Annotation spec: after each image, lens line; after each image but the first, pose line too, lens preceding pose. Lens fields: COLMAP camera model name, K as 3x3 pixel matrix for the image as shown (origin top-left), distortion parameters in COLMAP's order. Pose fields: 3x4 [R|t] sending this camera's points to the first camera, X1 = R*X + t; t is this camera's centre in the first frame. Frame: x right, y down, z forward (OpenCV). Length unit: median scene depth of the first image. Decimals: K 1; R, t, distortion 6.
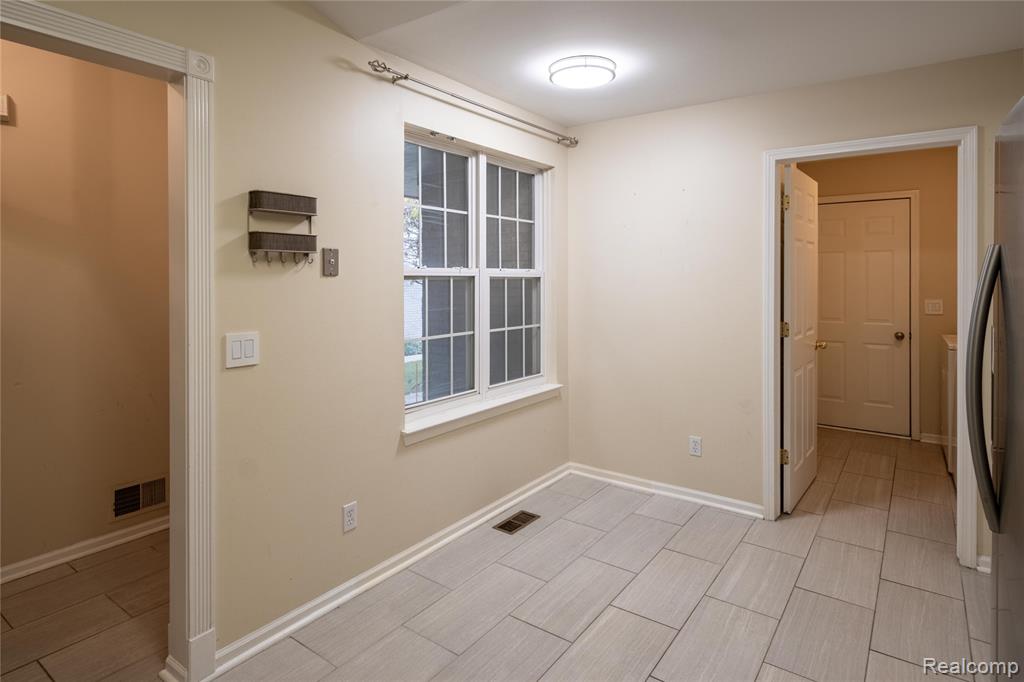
lens RADIAL K [[552.3, 0, 503.4], [0, 552.3, 280.4], [0, 0, 1]] dist [0.002972, -0.000936]
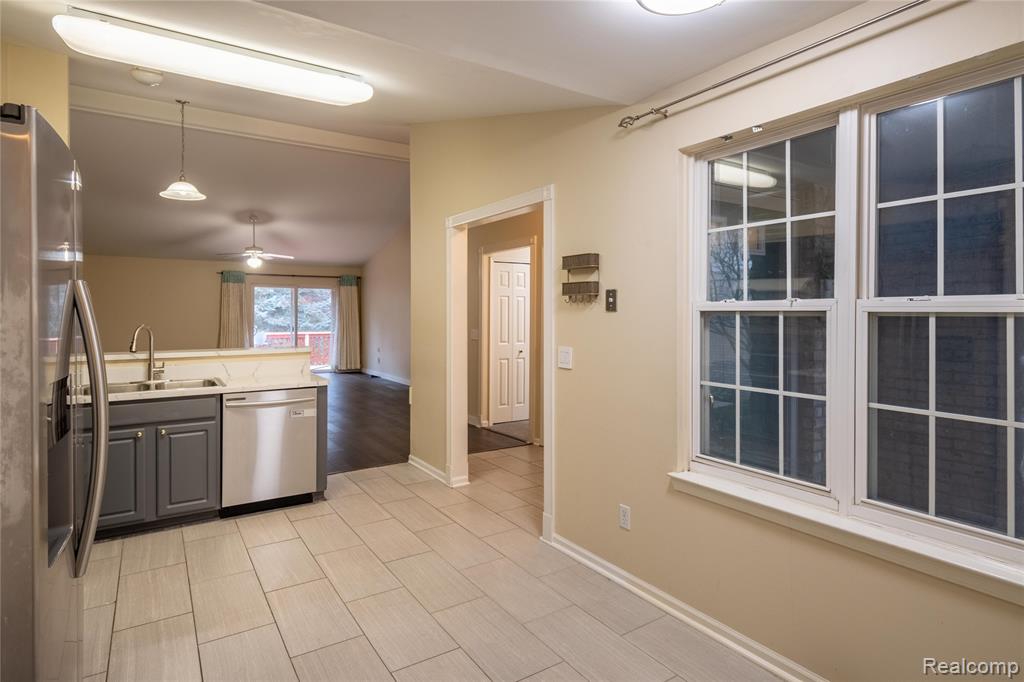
lens RADIAL K [[552.3, 0, 512.3], [0, 552.3, 312.3], [0, 0, 1]] dist [0.002972, -0.000936]
pose [[-0.340686, 0.001579, -0.940176, 0.905365], [-0.002870, 0.999992, 0.002720, -0.009088], [0.940173, 0.003624, -0.340678, 1.173721]]
